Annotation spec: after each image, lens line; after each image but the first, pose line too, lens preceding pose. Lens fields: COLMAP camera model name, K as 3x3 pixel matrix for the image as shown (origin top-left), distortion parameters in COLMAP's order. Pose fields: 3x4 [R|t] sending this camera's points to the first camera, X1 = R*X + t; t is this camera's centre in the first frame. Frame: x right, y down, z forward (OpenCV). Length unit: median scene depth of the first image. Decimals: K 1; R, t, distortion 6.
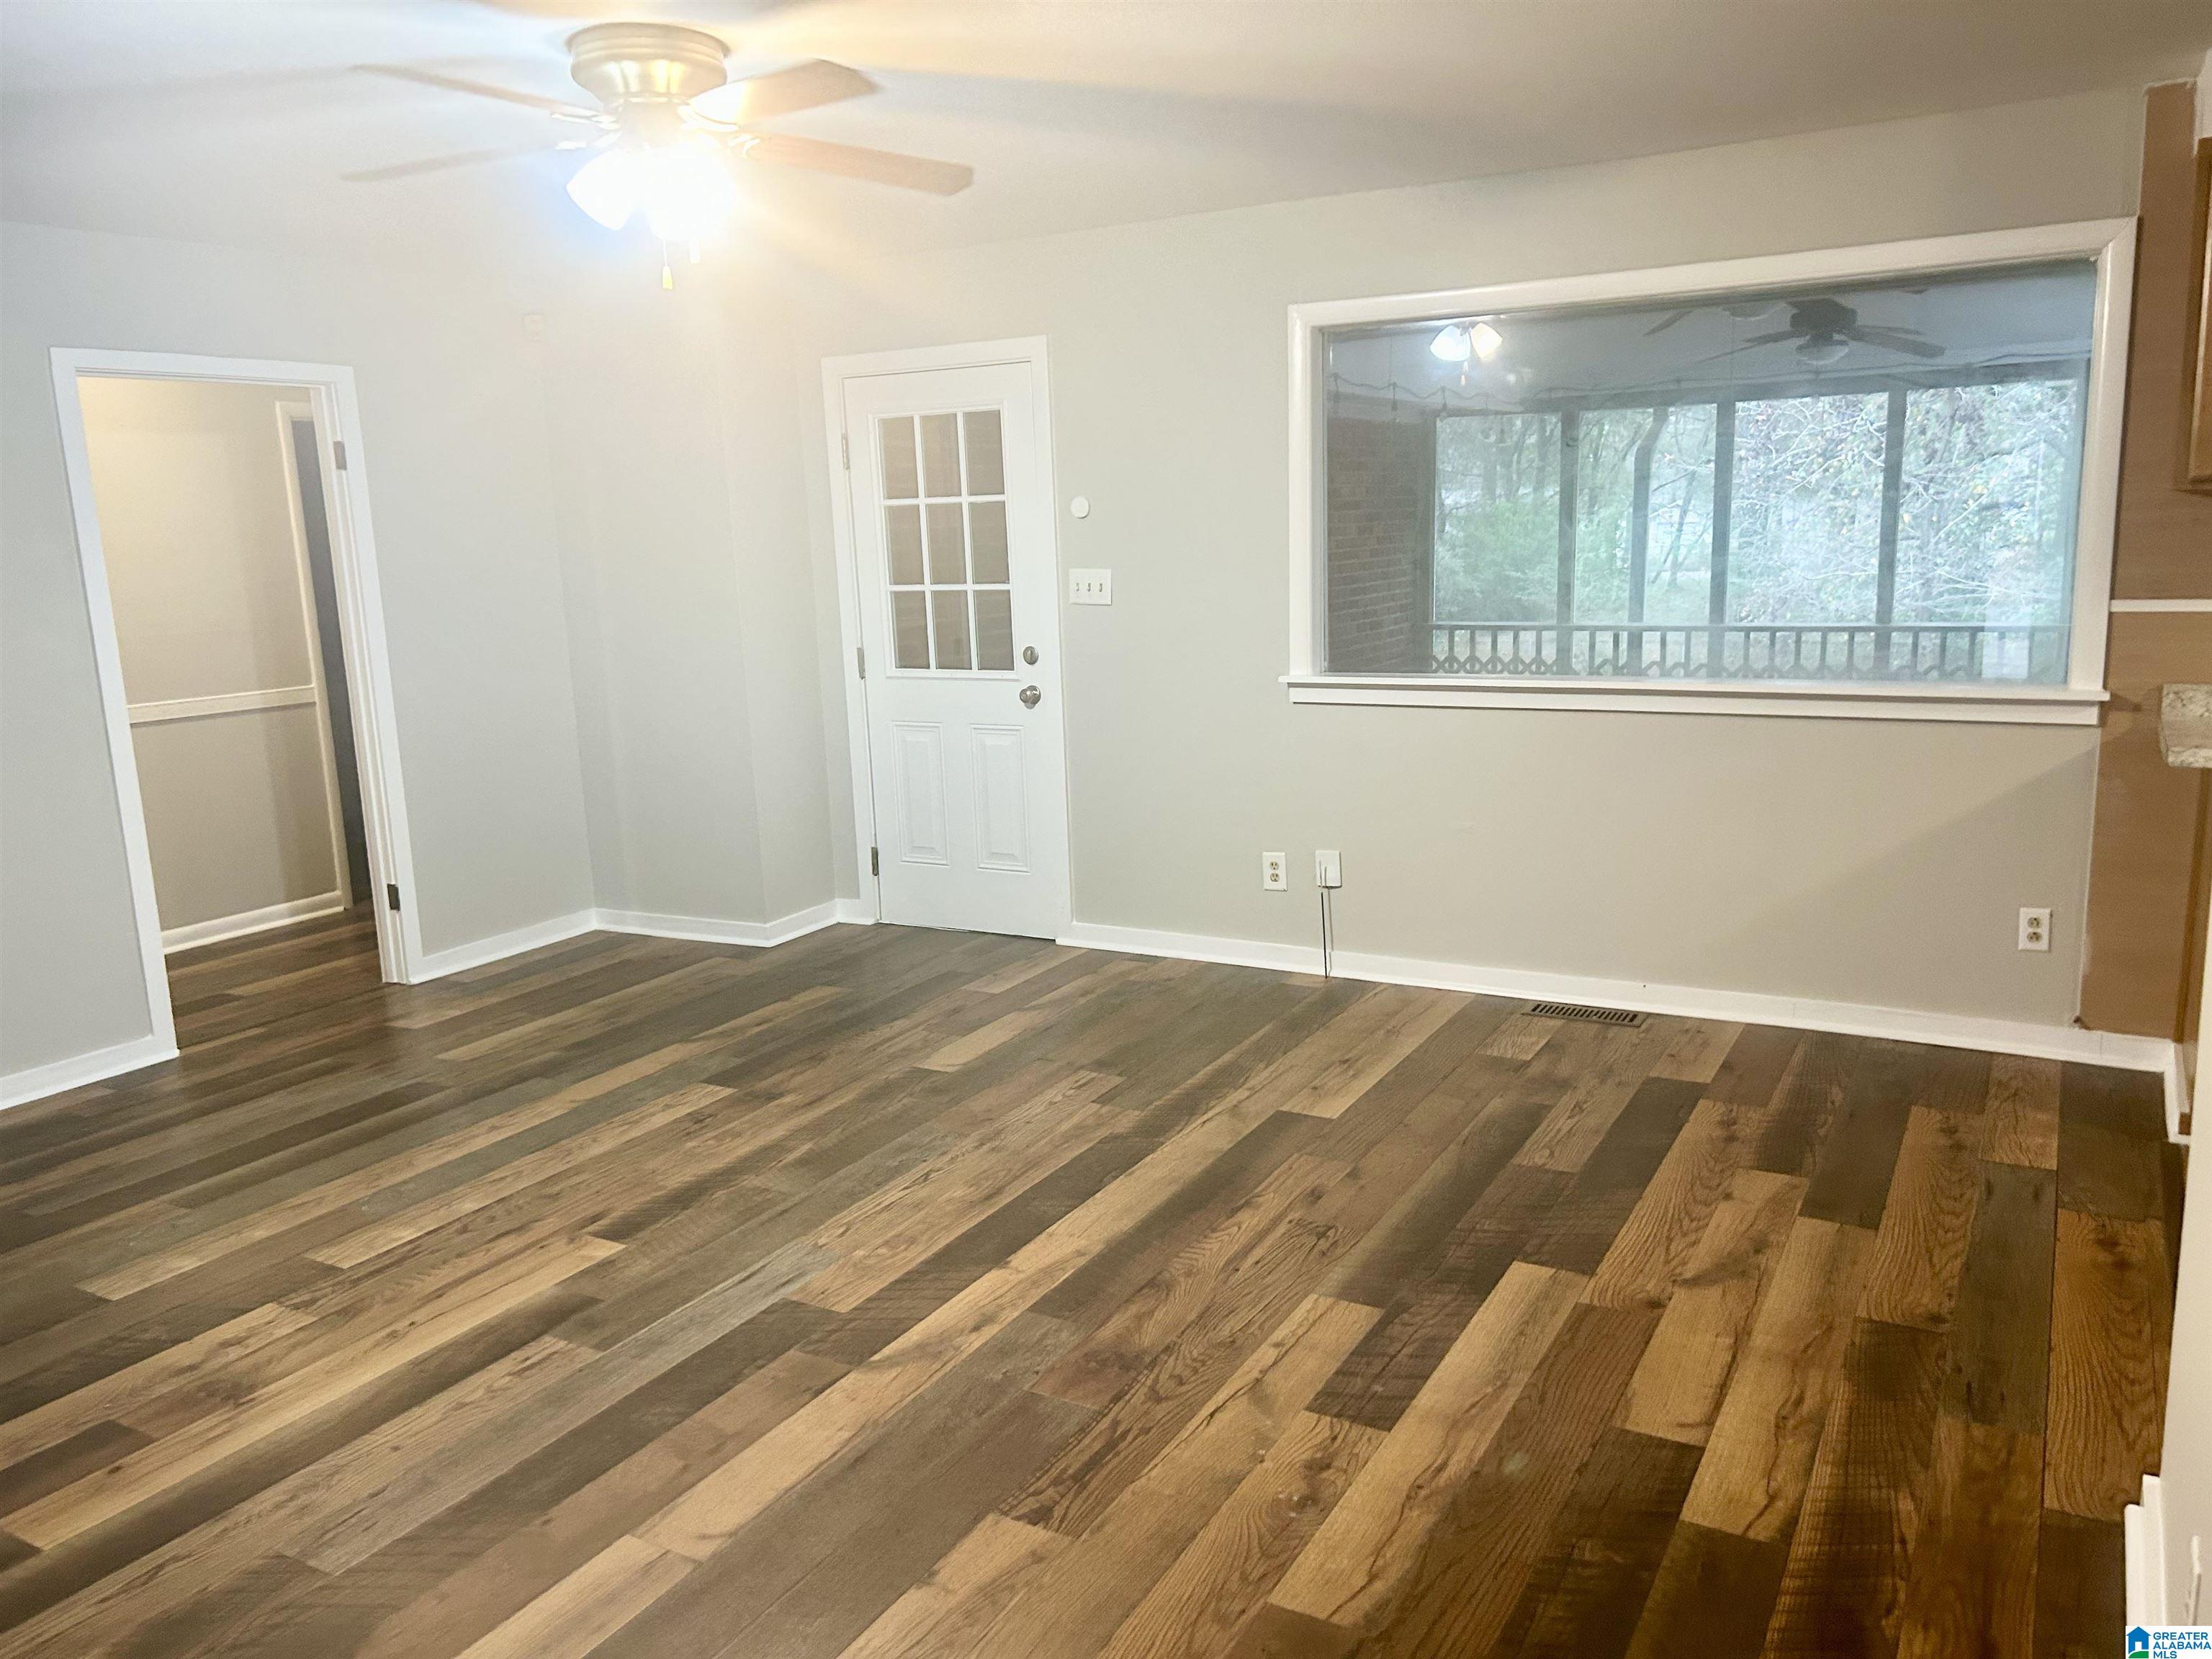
lens RADIAL K [[1647.4, 0, 1111.5], [0, 1647.4, 828.3], [0, 0, 1]] dist [0.033765, -0.032607]
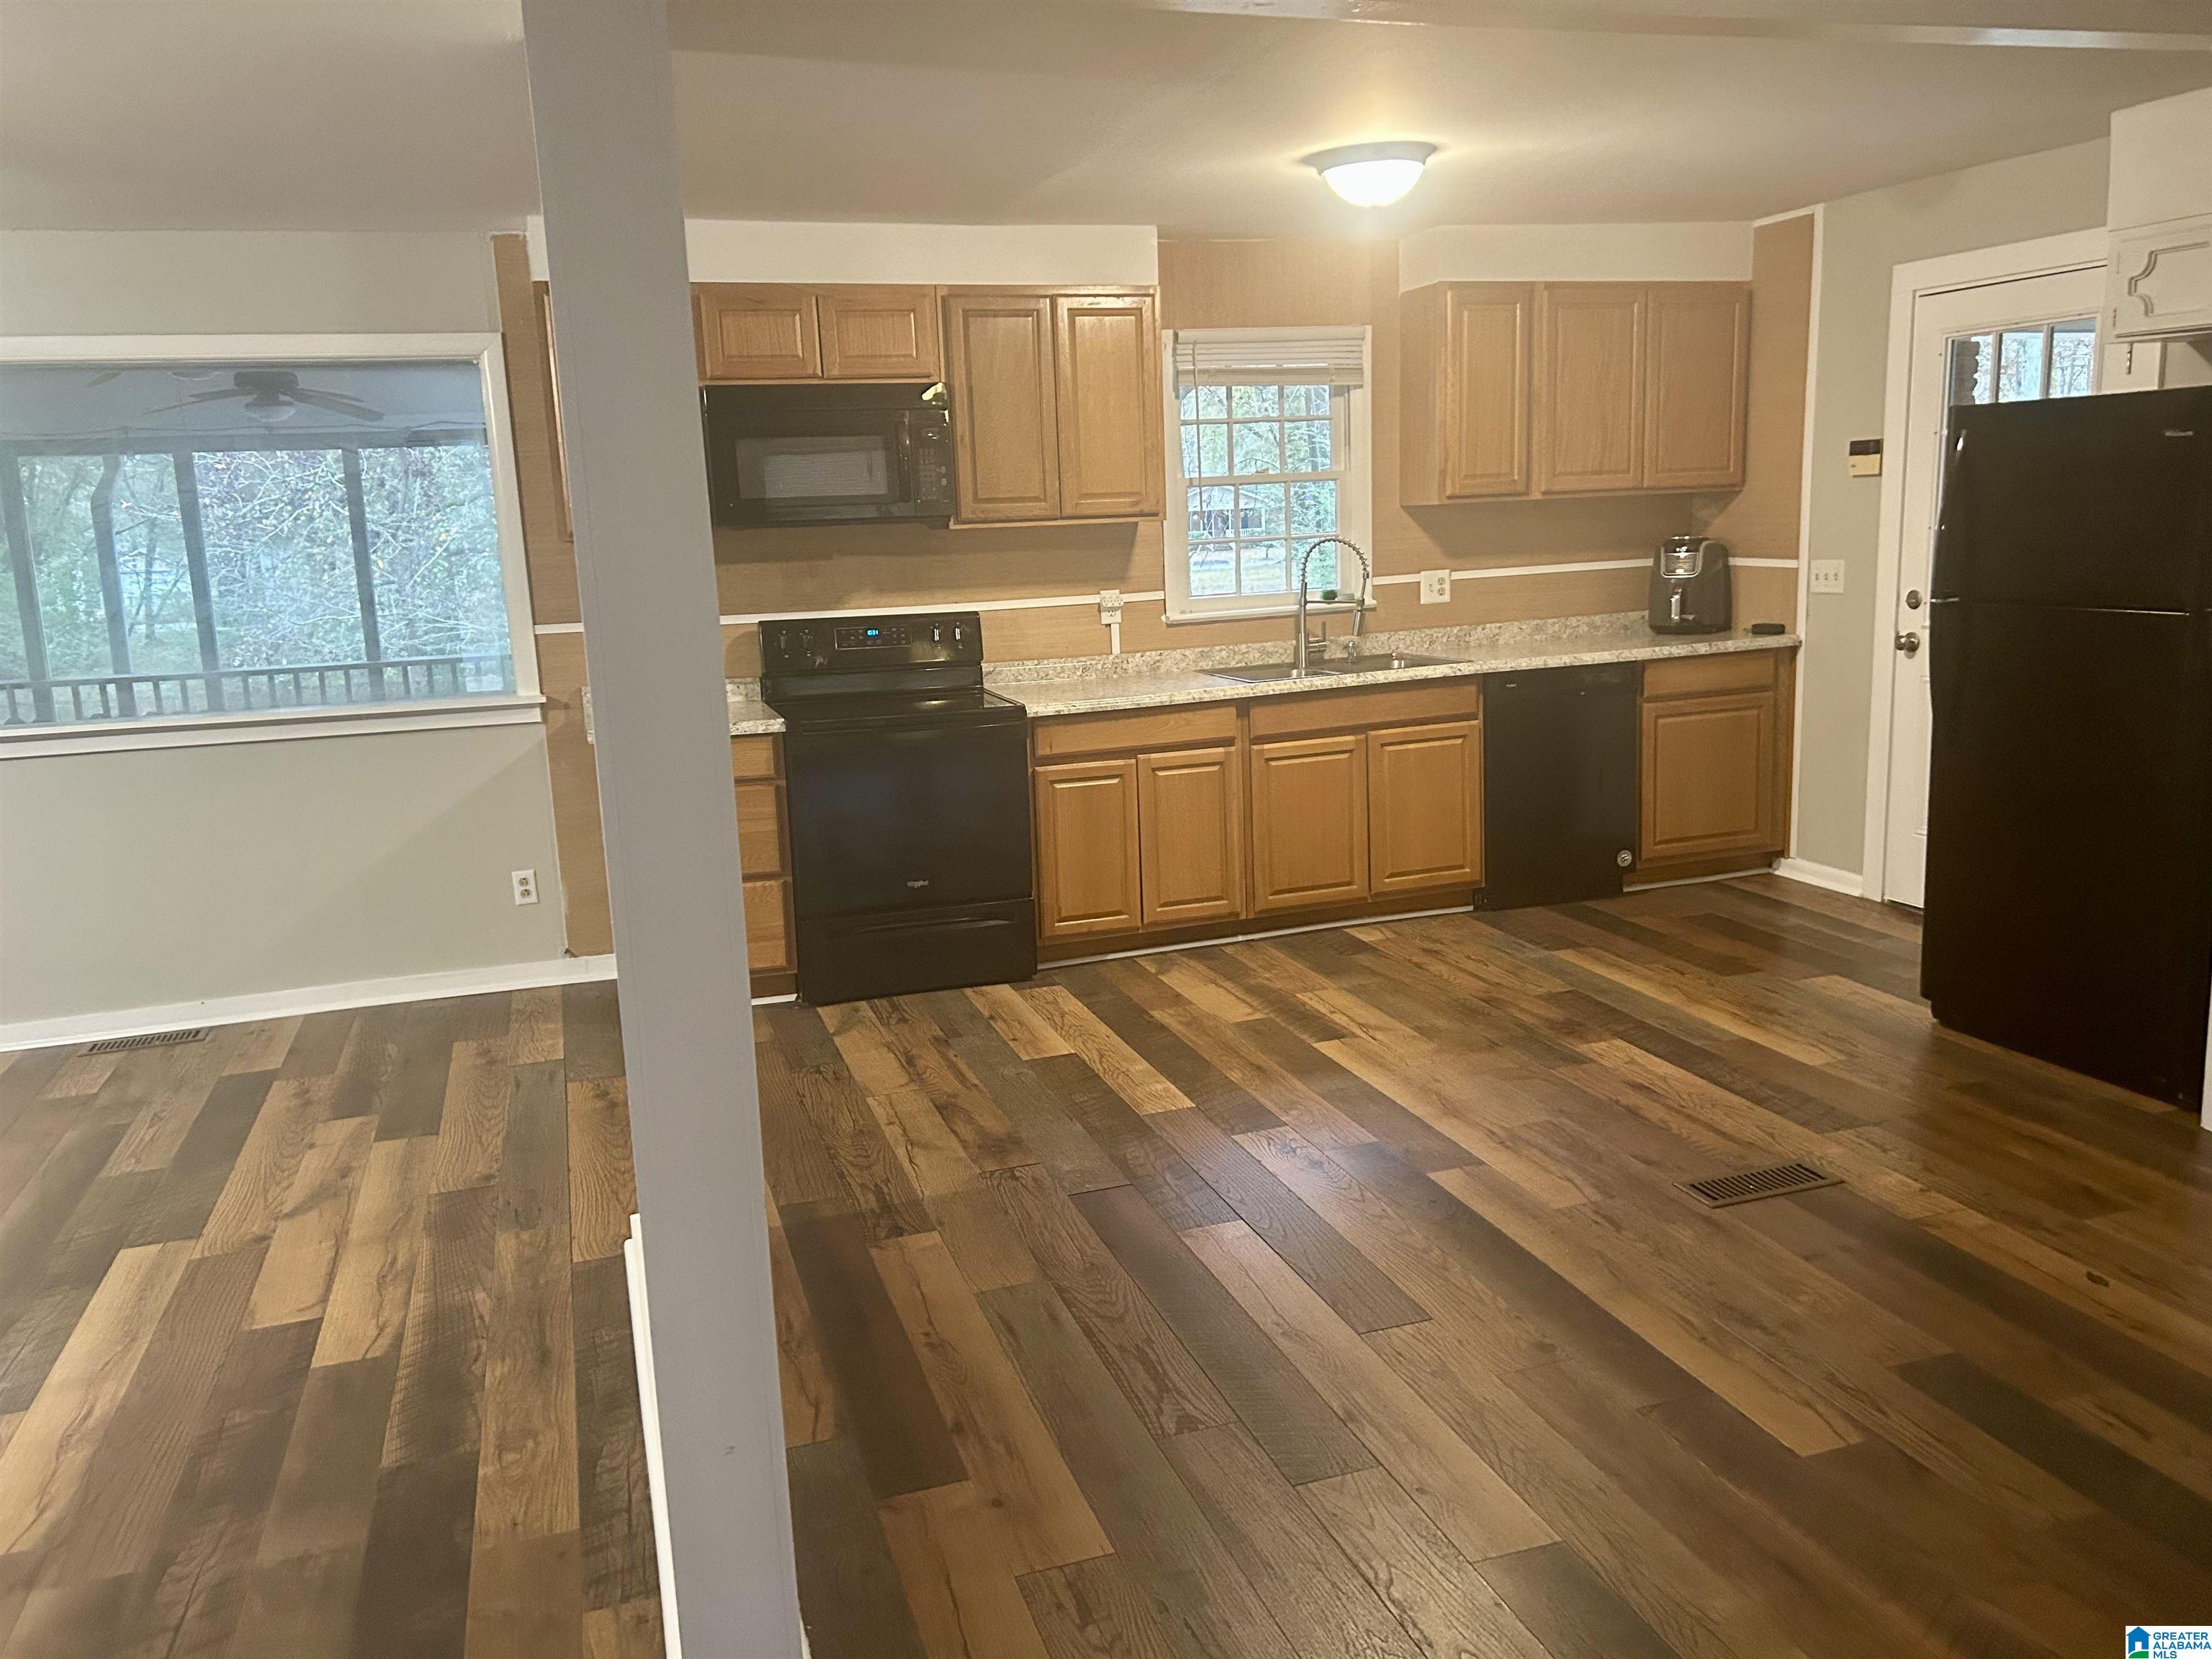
lens RADIAL K [[1647.4, 0, 1090.6], [0, 1647.4, 818.9], [0, 0, 1]] dist [0.033765, -0.032607]
pose [[0.668661, -0.130364, 0.732051, -0.075609], [0.154182, 0.987422, 0.035009, 0.035050], [-0.727407, 0.089460, 0.680350, -0.188353]]
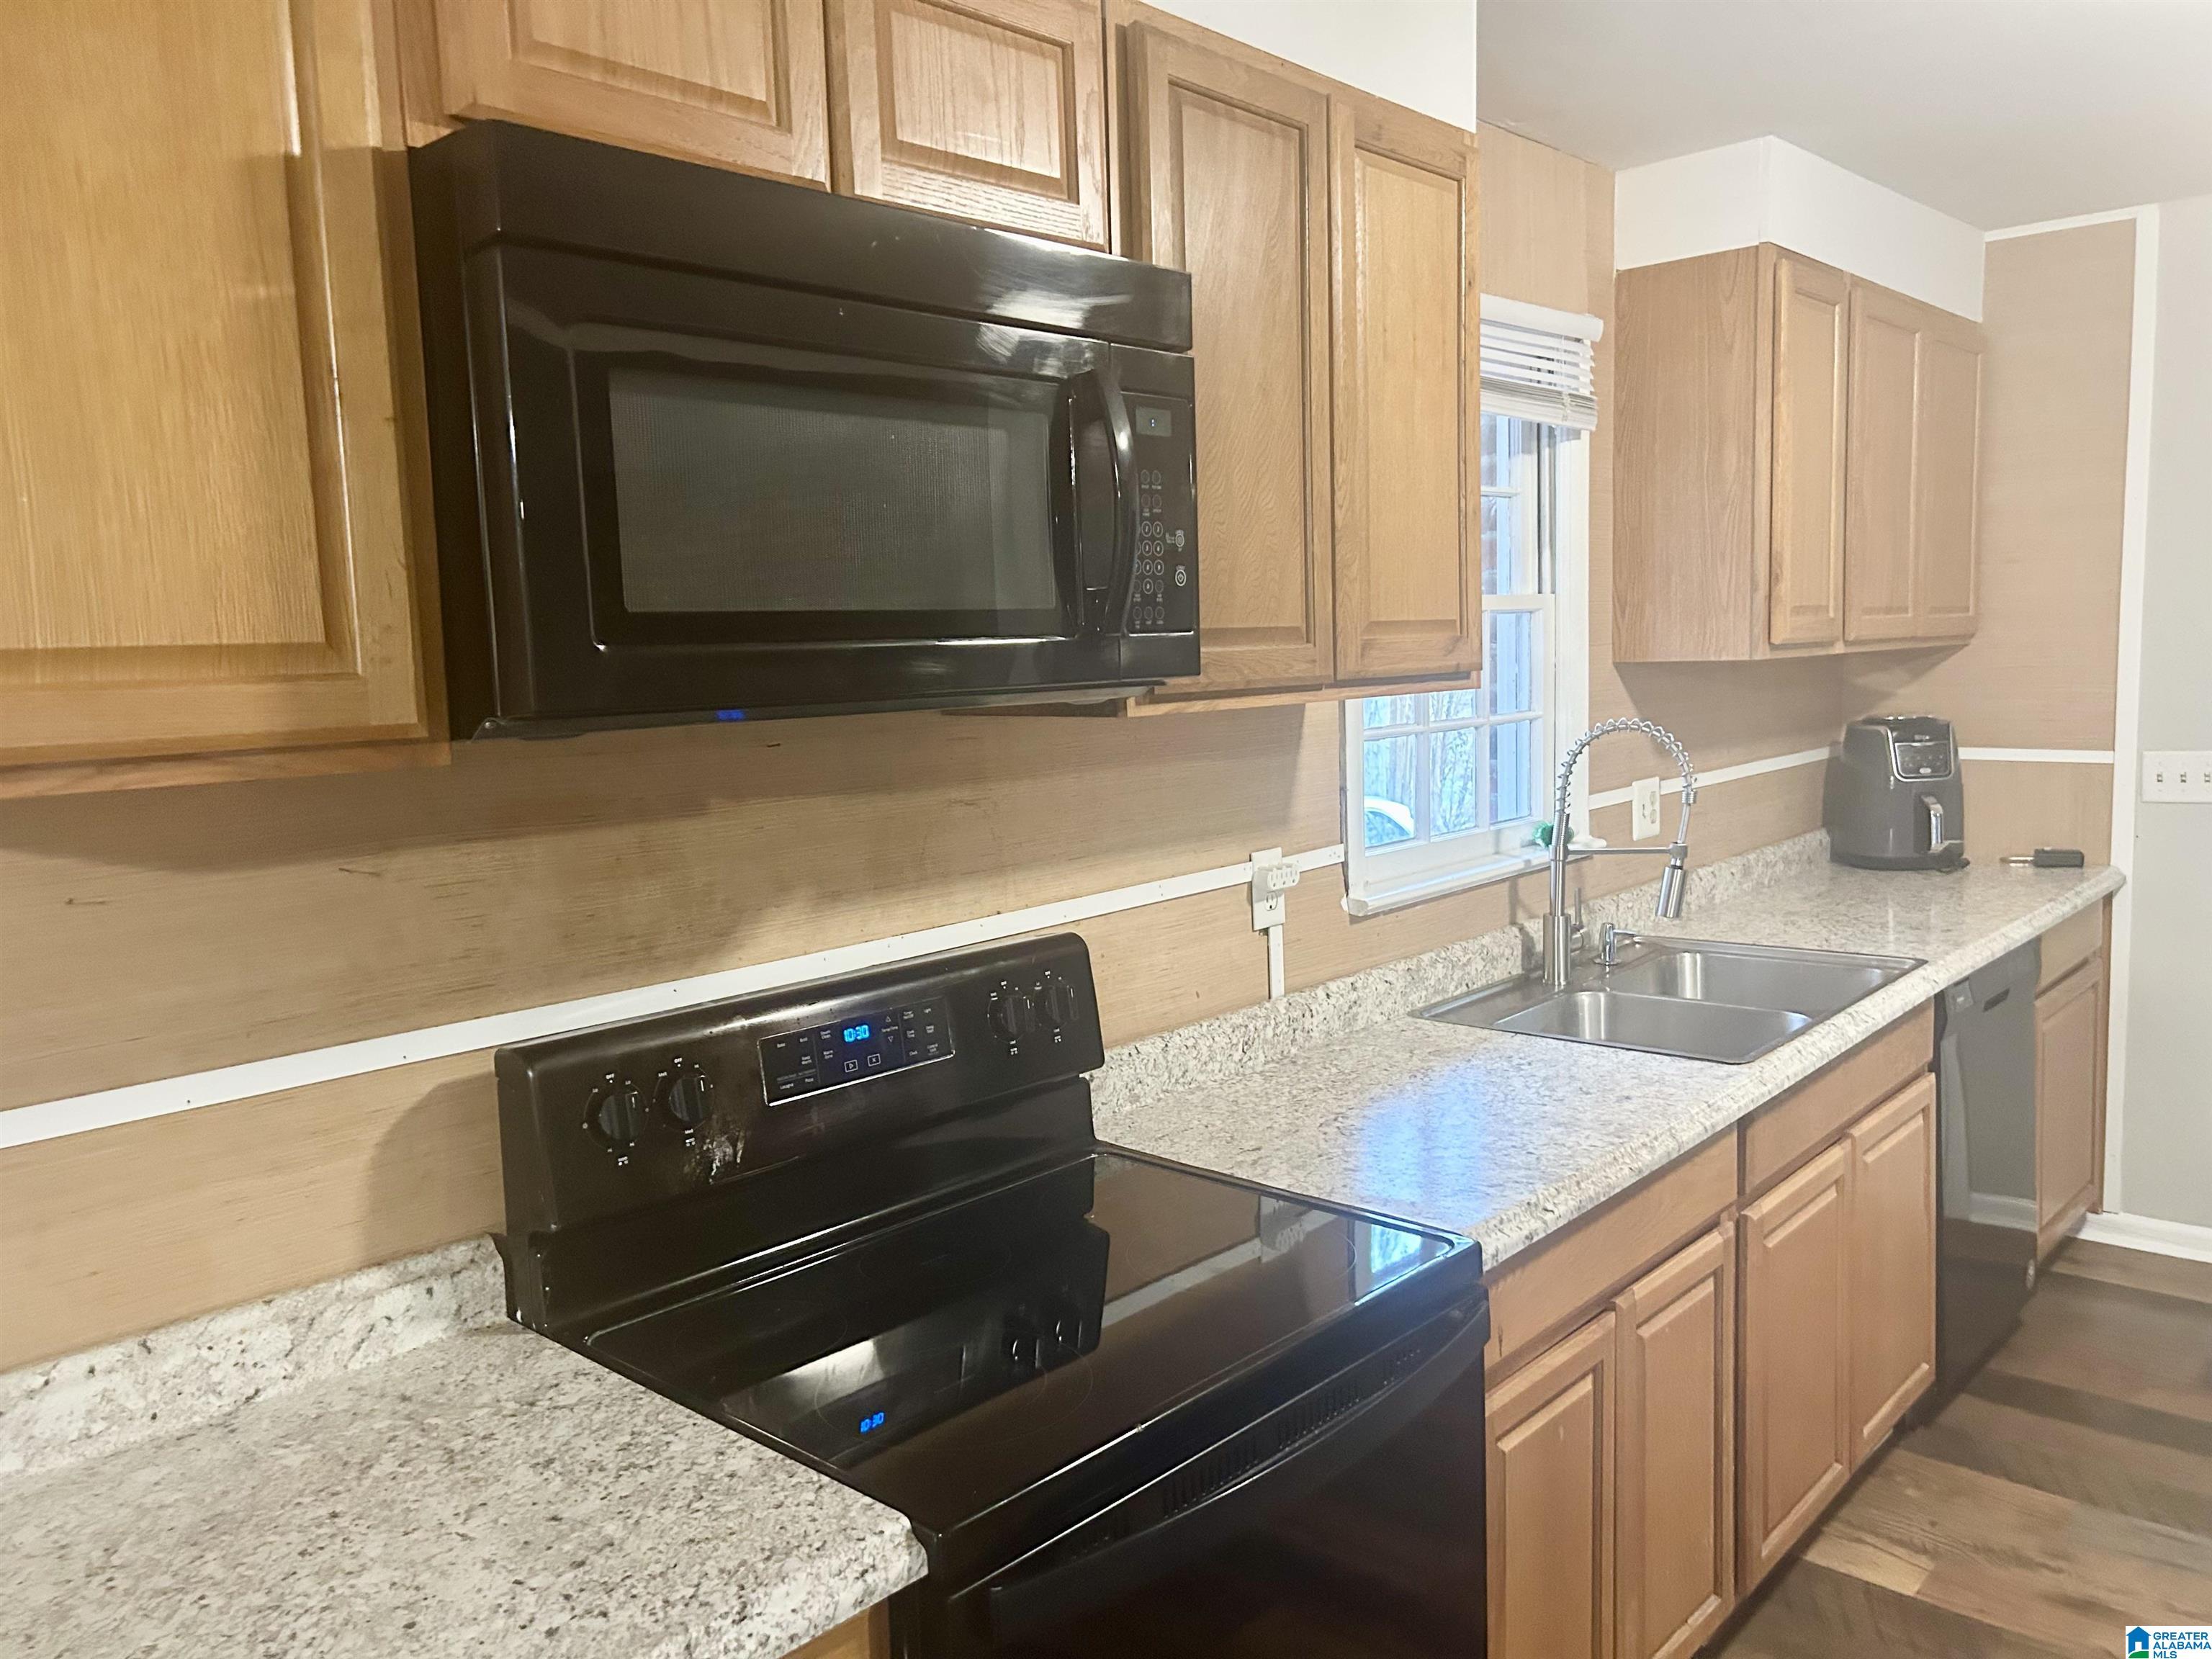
lens RADIAL K [[1647.4, 0, 1119.4], [0, 1647.4, 832.2], [0, 0, 1]] dist [0.033765, -0.032607]
pose [[0.224598, -0.086126, 0.970638, 0.434082], [0.200735, 0.978812, 0.040403, -0.162709], [-0.953552, 0.185767, 0.237128, 0.715898]]
